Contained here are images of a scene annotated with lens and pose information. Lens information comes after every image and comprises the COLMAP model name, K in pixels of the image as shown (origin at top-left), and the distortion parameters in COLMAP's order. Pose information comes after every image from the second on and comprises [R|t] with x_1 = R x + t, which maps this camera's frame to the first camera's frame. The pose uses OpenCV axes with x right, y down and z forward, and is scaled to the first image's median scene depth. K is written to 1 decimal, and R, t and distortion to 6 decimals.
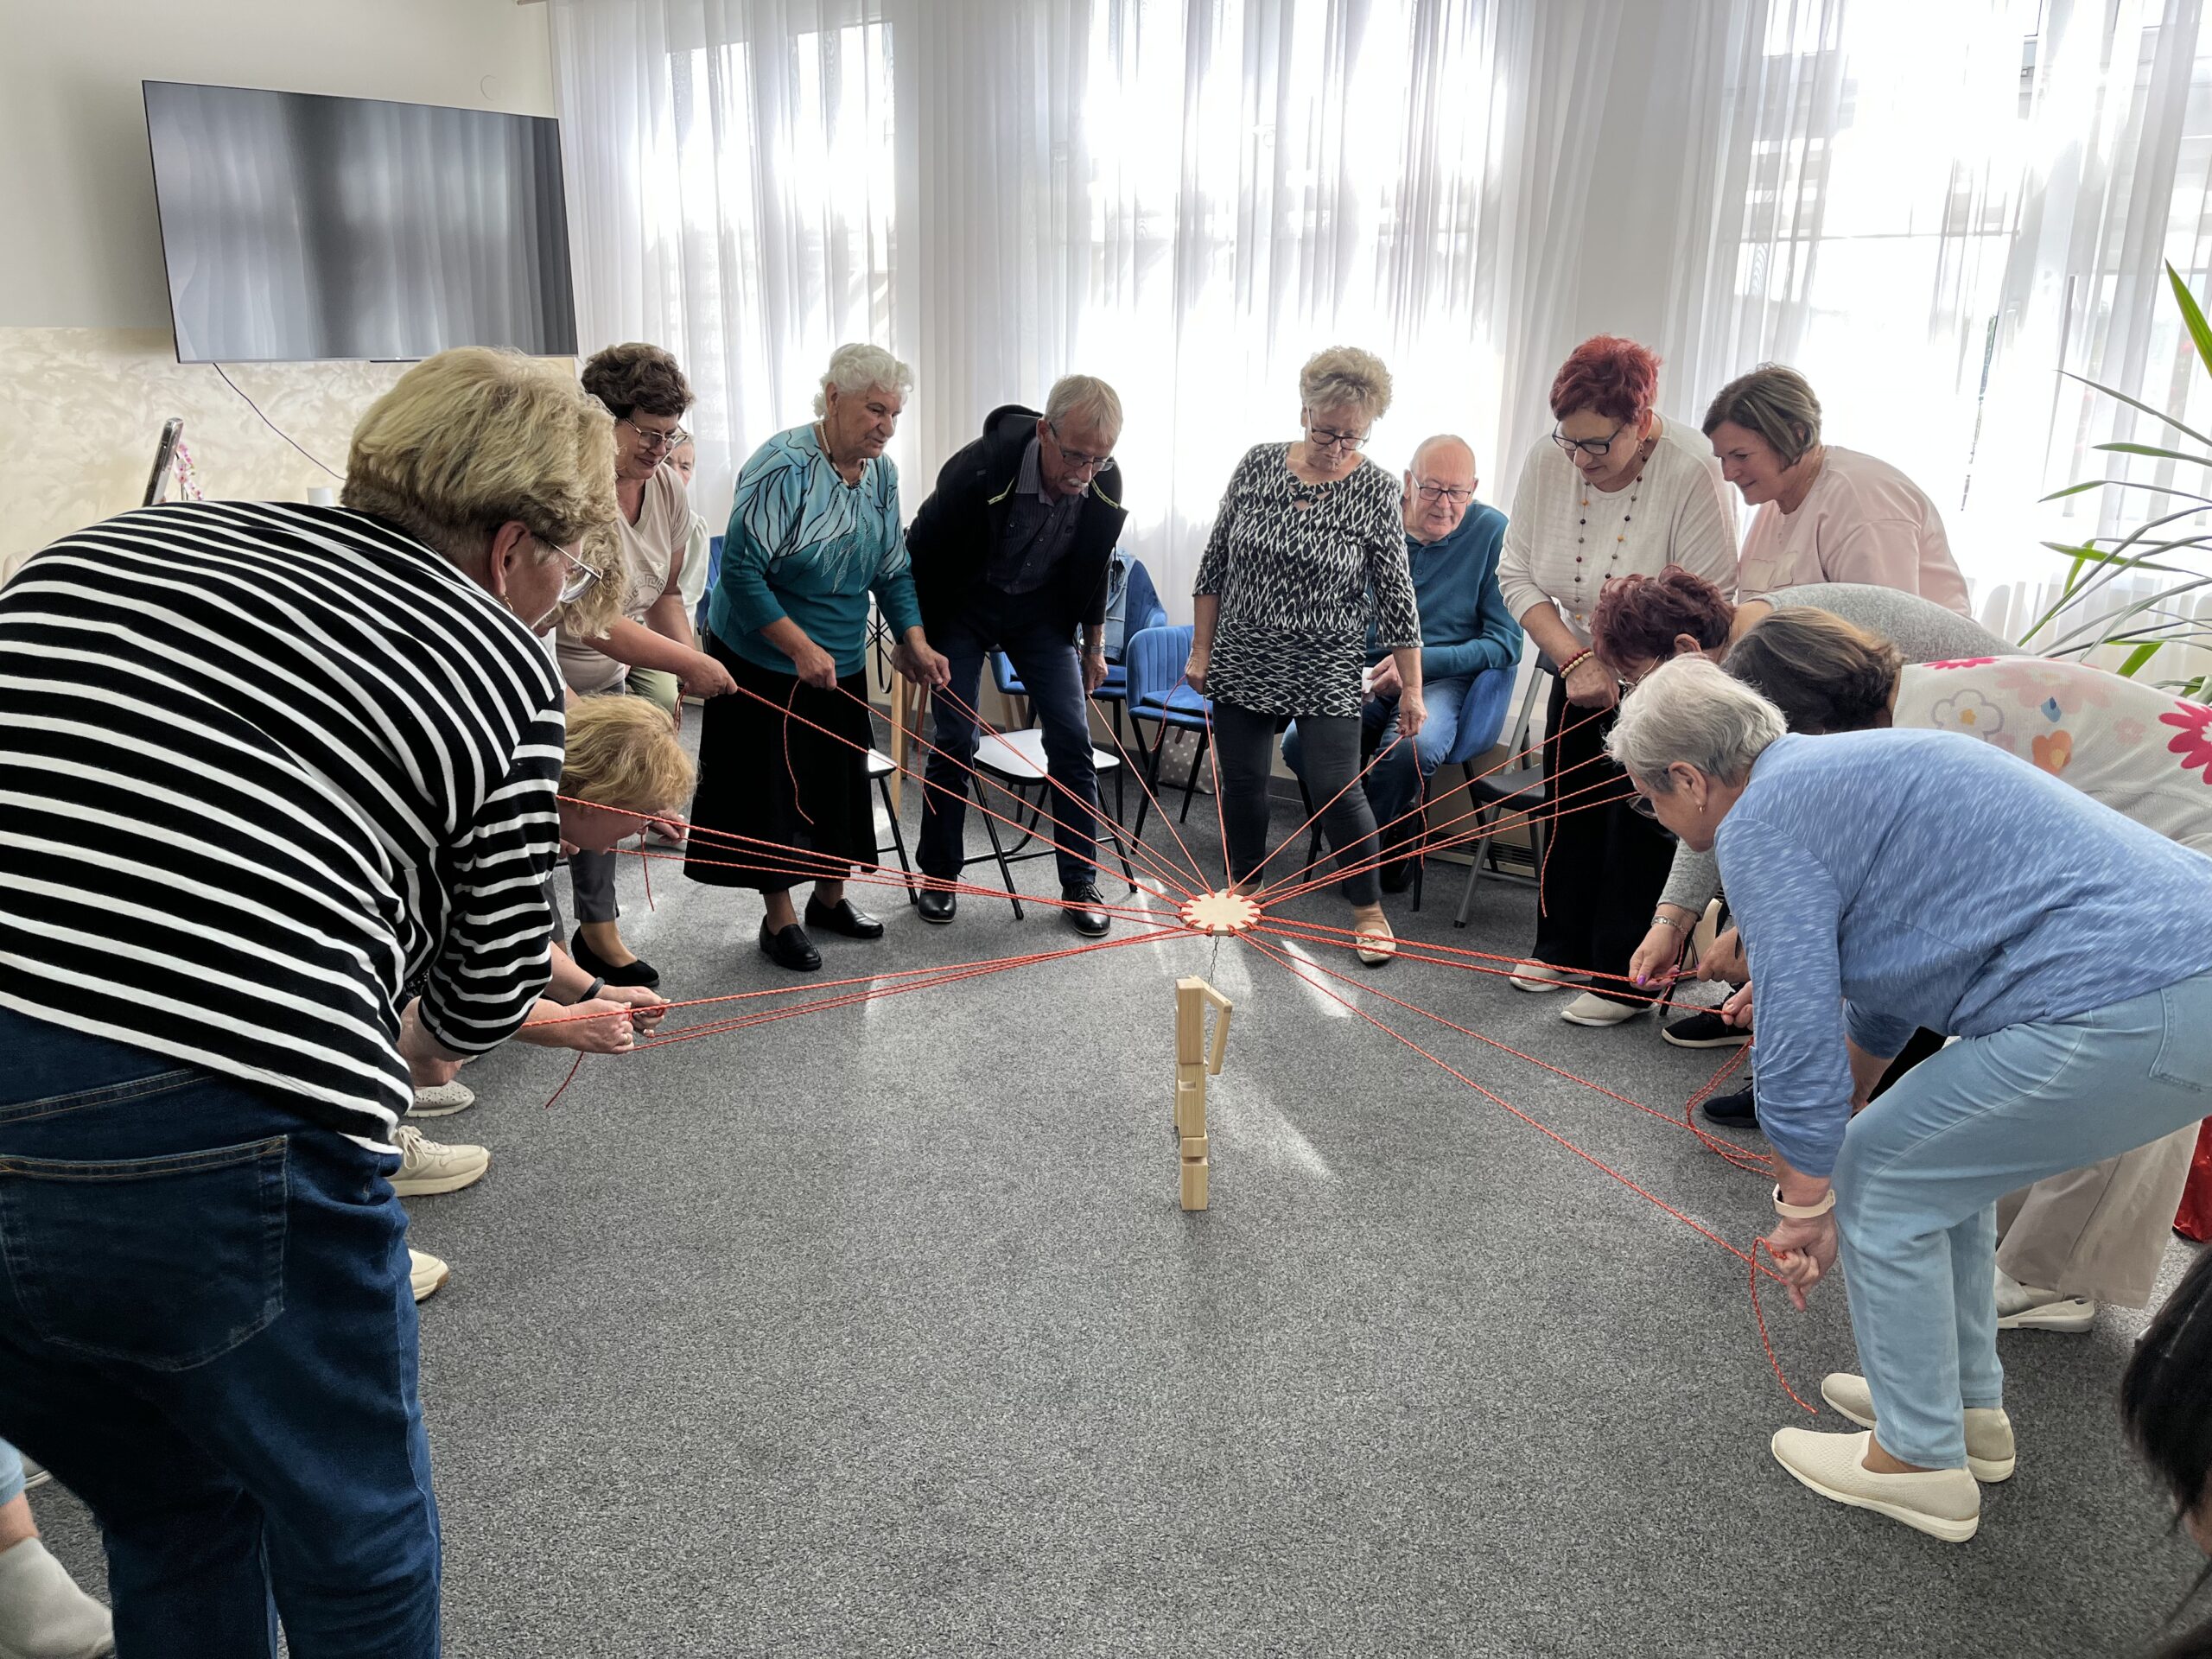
lens RADIAL K [[1674.4, 0, 1121.7], [0, 1674.4, 839.7], [0, 0, 1]] dist [0.069147, -0.097720]
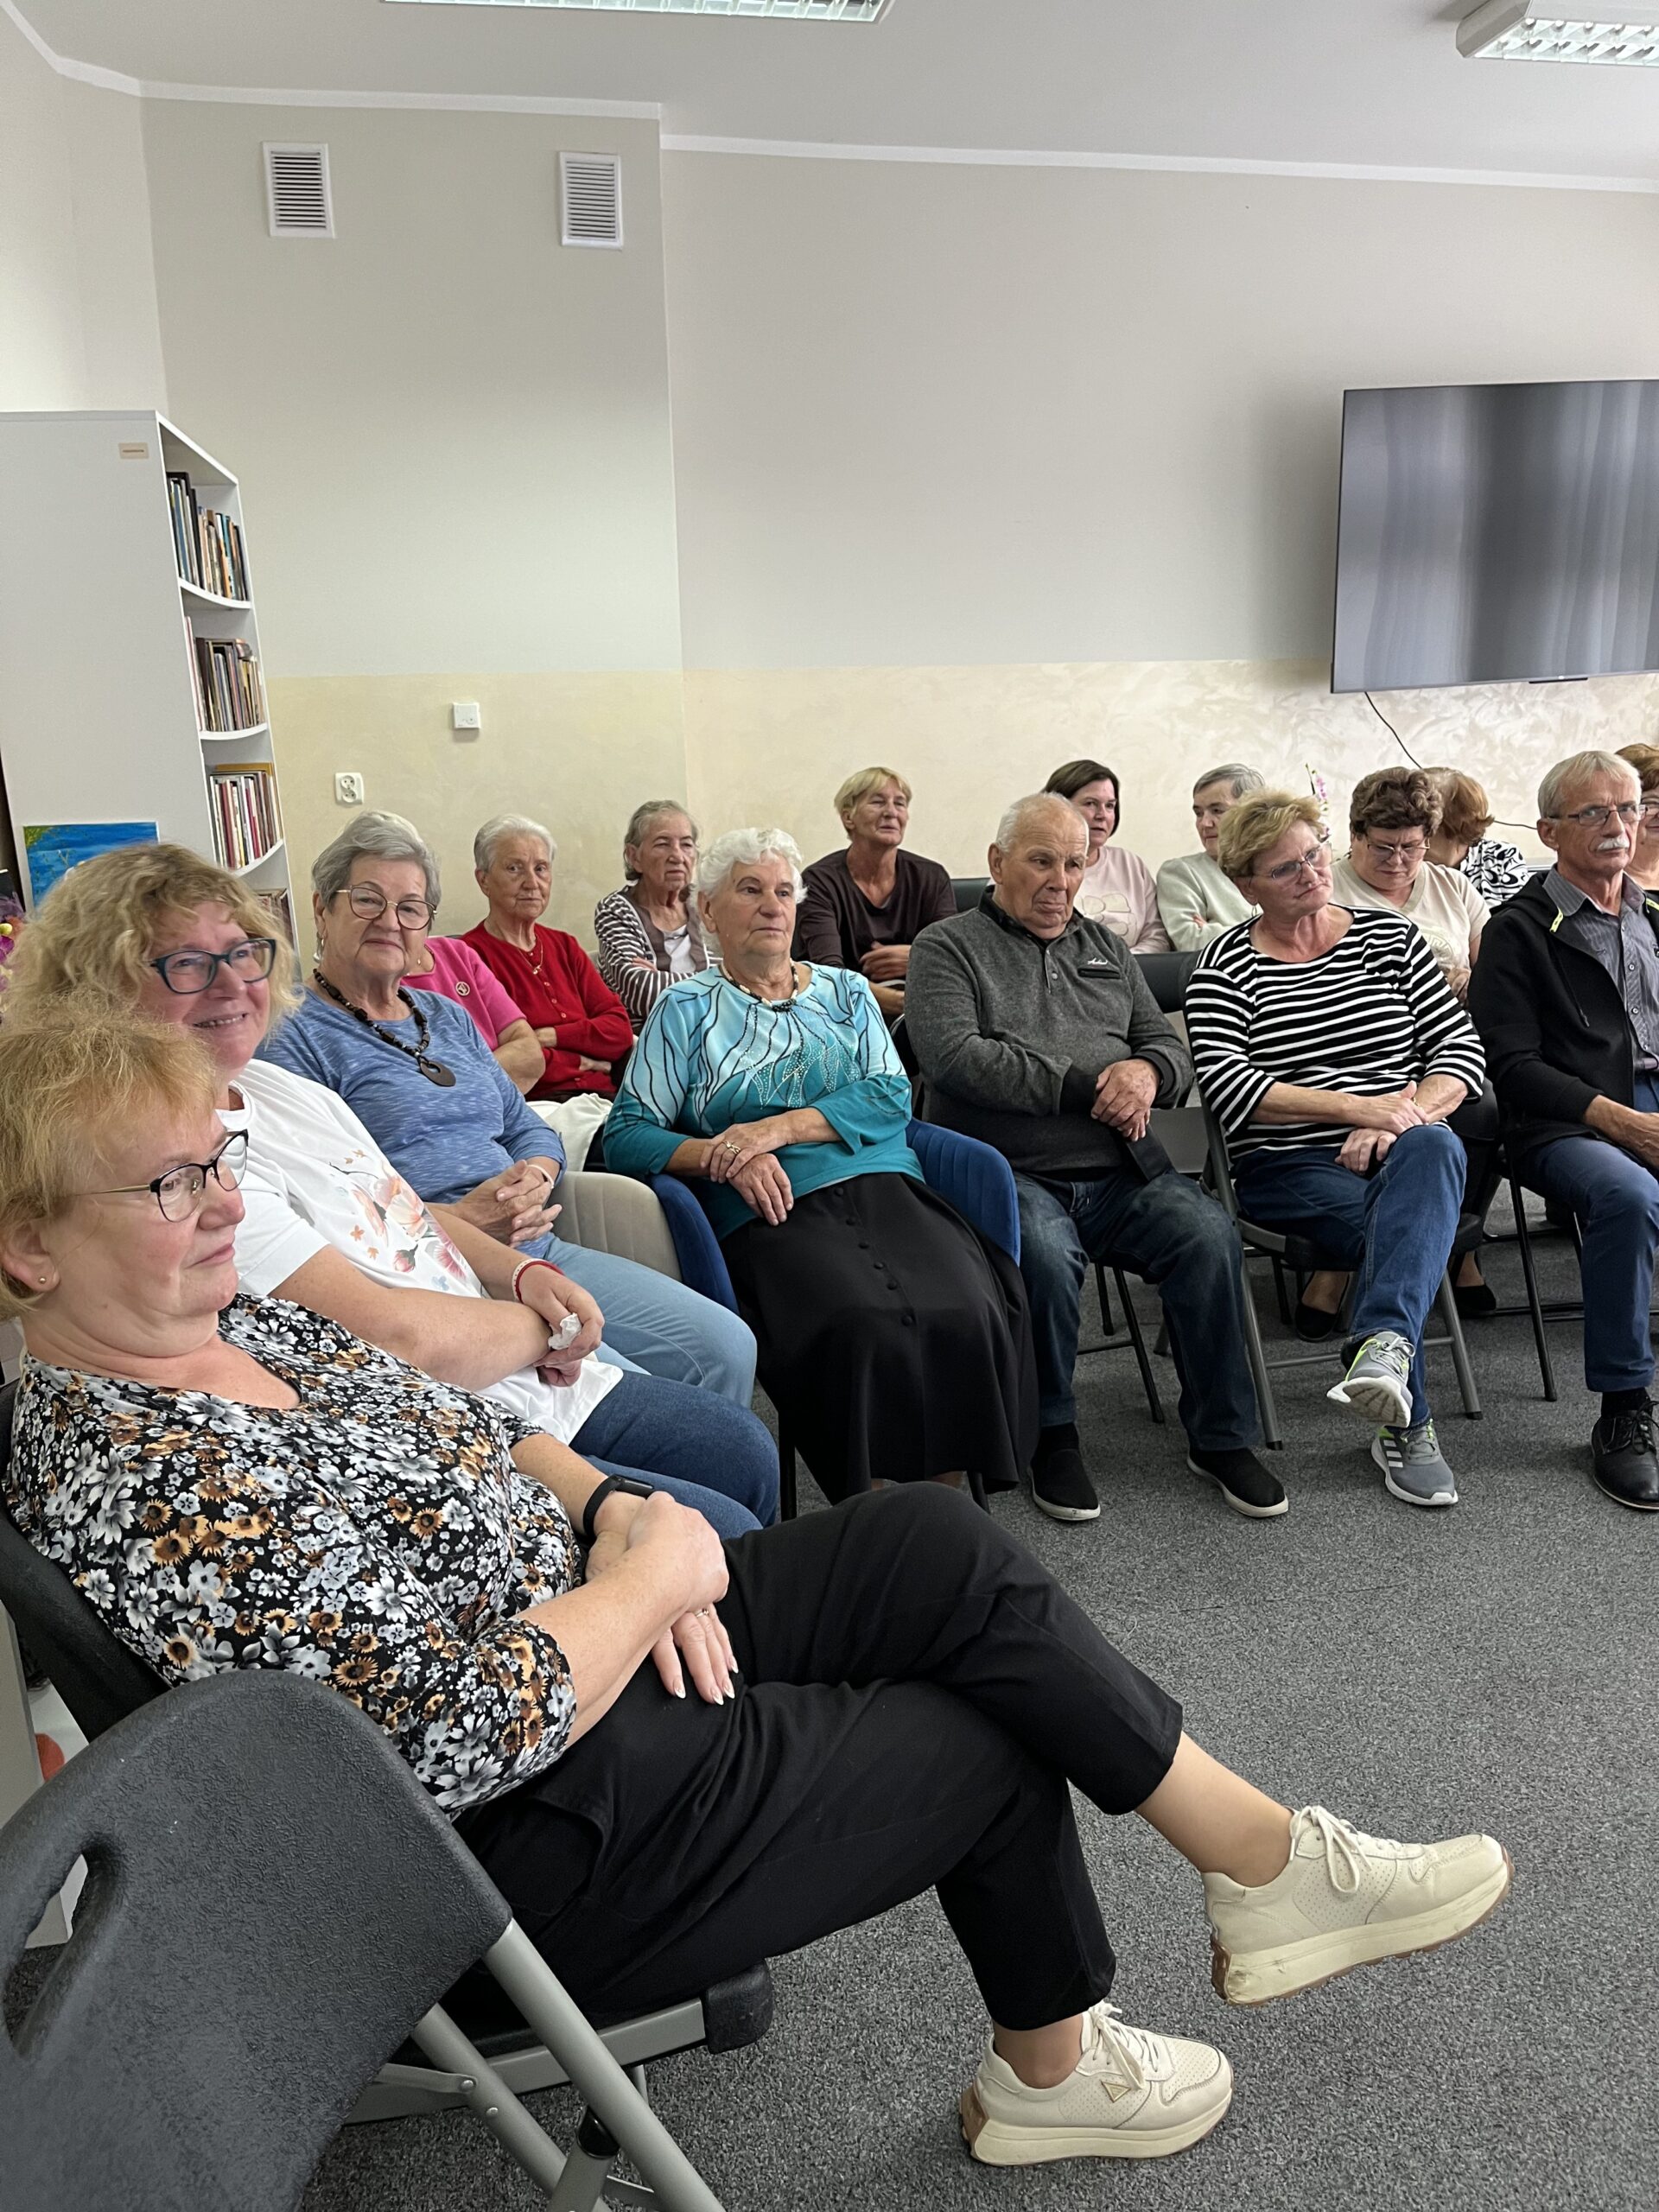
lens RADIAL K [[1674.4, 0, 830.3], [0, 1674.4, 1133.7], [0, 0, 1]] dist [0.069147, -0.097720]
pose [[0.729726, 0.141198, -0.669002, -0.096555], [-0.152809, 0.987375, 0.041714, -0.035272], [0.666446, 0.071790, 0.742089, 0.133762]]
